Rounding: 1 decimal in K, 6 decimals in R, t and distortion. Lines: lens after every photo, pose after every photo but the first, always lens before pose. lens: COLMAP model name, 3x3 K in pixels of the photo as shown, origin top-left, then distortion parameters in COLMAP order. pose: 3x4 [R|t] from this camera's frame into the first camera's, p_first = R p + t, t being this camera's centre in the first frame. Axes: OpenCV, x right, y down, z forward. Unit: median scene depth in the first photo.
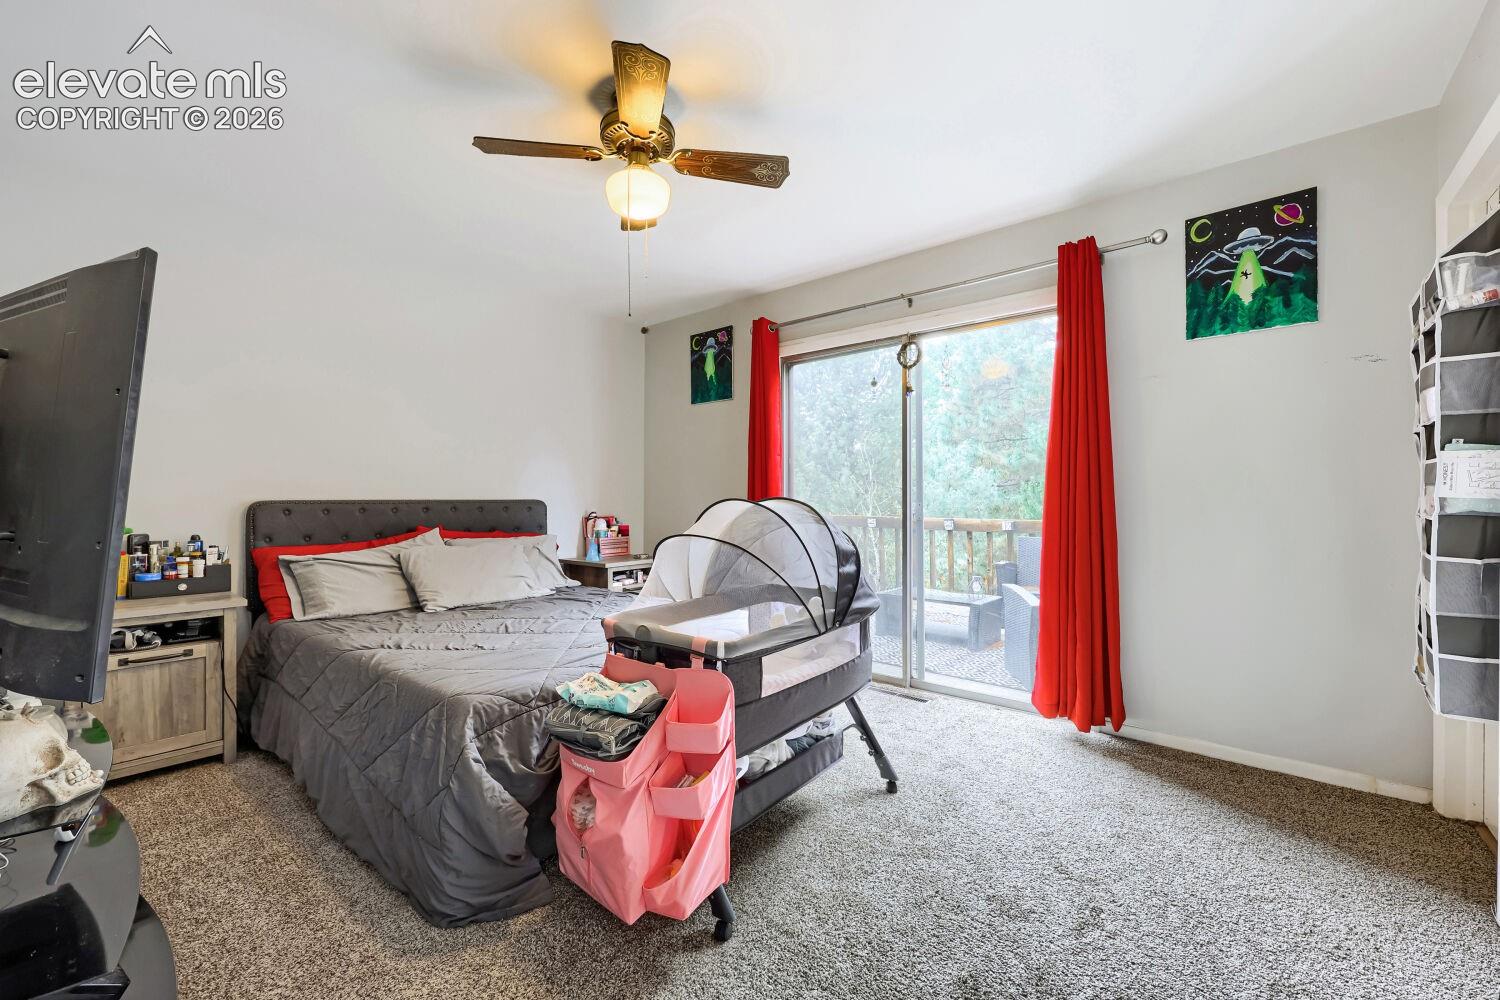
lens RADIAL K [[611.0, 0, 748.3], [0, 611.0, 501.9], [0, 0, 1]] dist [-0.003129, 0.000019]
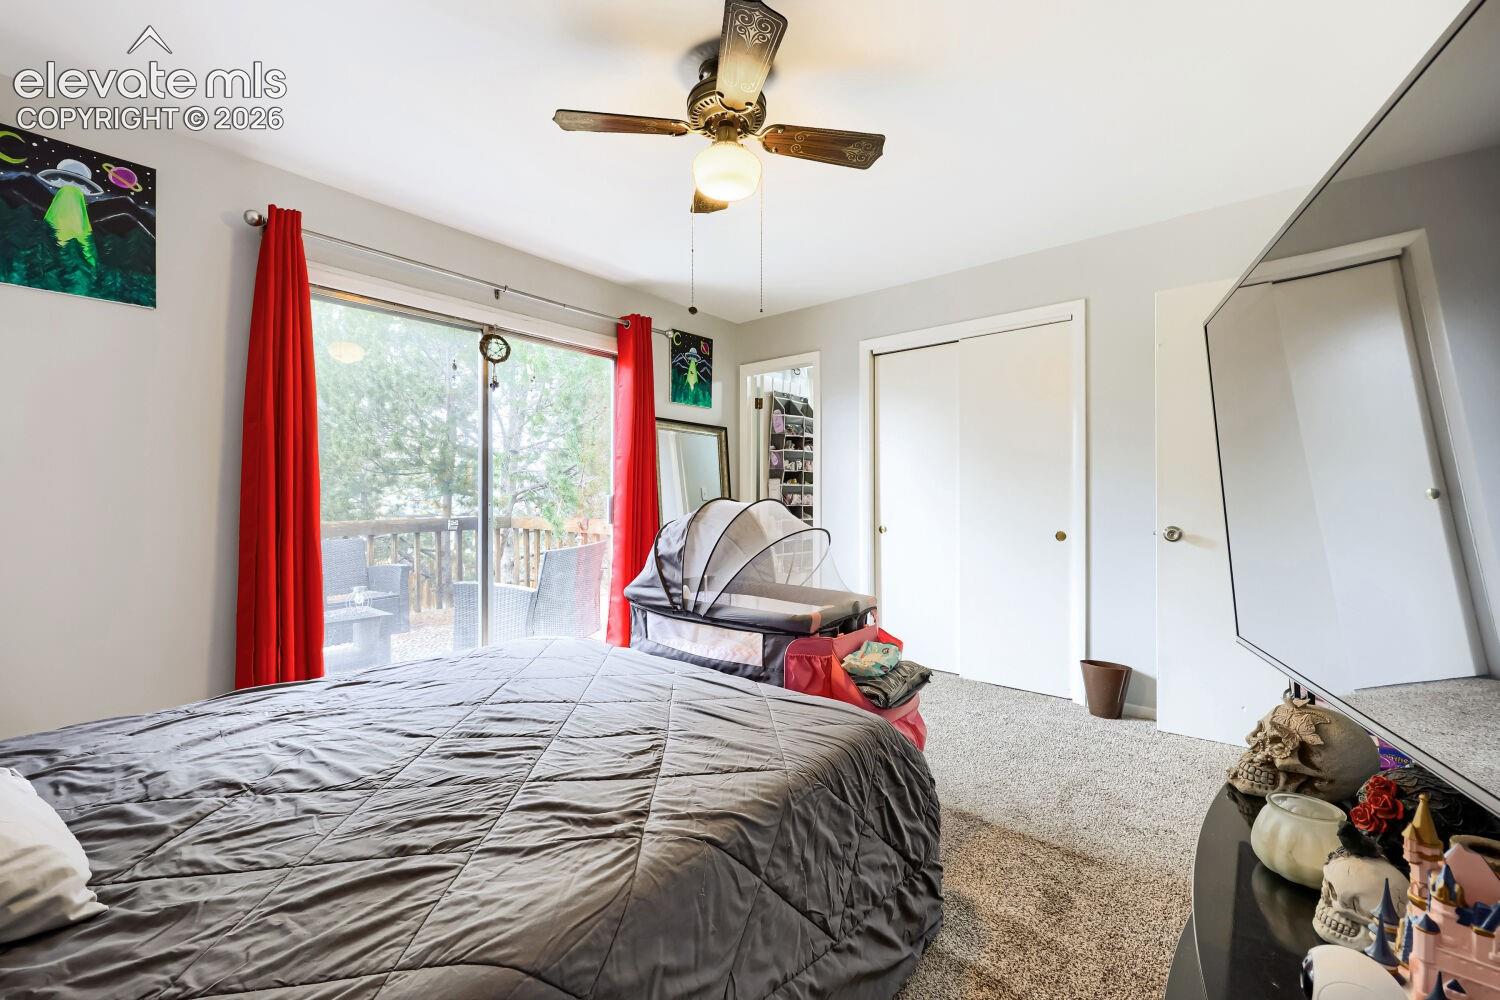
lens RADIAL K [[611.0, 0, 748.7], [0, 611.0, 497.4], [0, 0, 1]] dist [-0.003129, 0.000019]
pose [[-0.005064, -0.002361, 0.999984, -0.698880], [-0.005292, 0.999983, 0.002334, -0.011415], [-0.999973, -0.005280, -0.005076, 0.609716]]
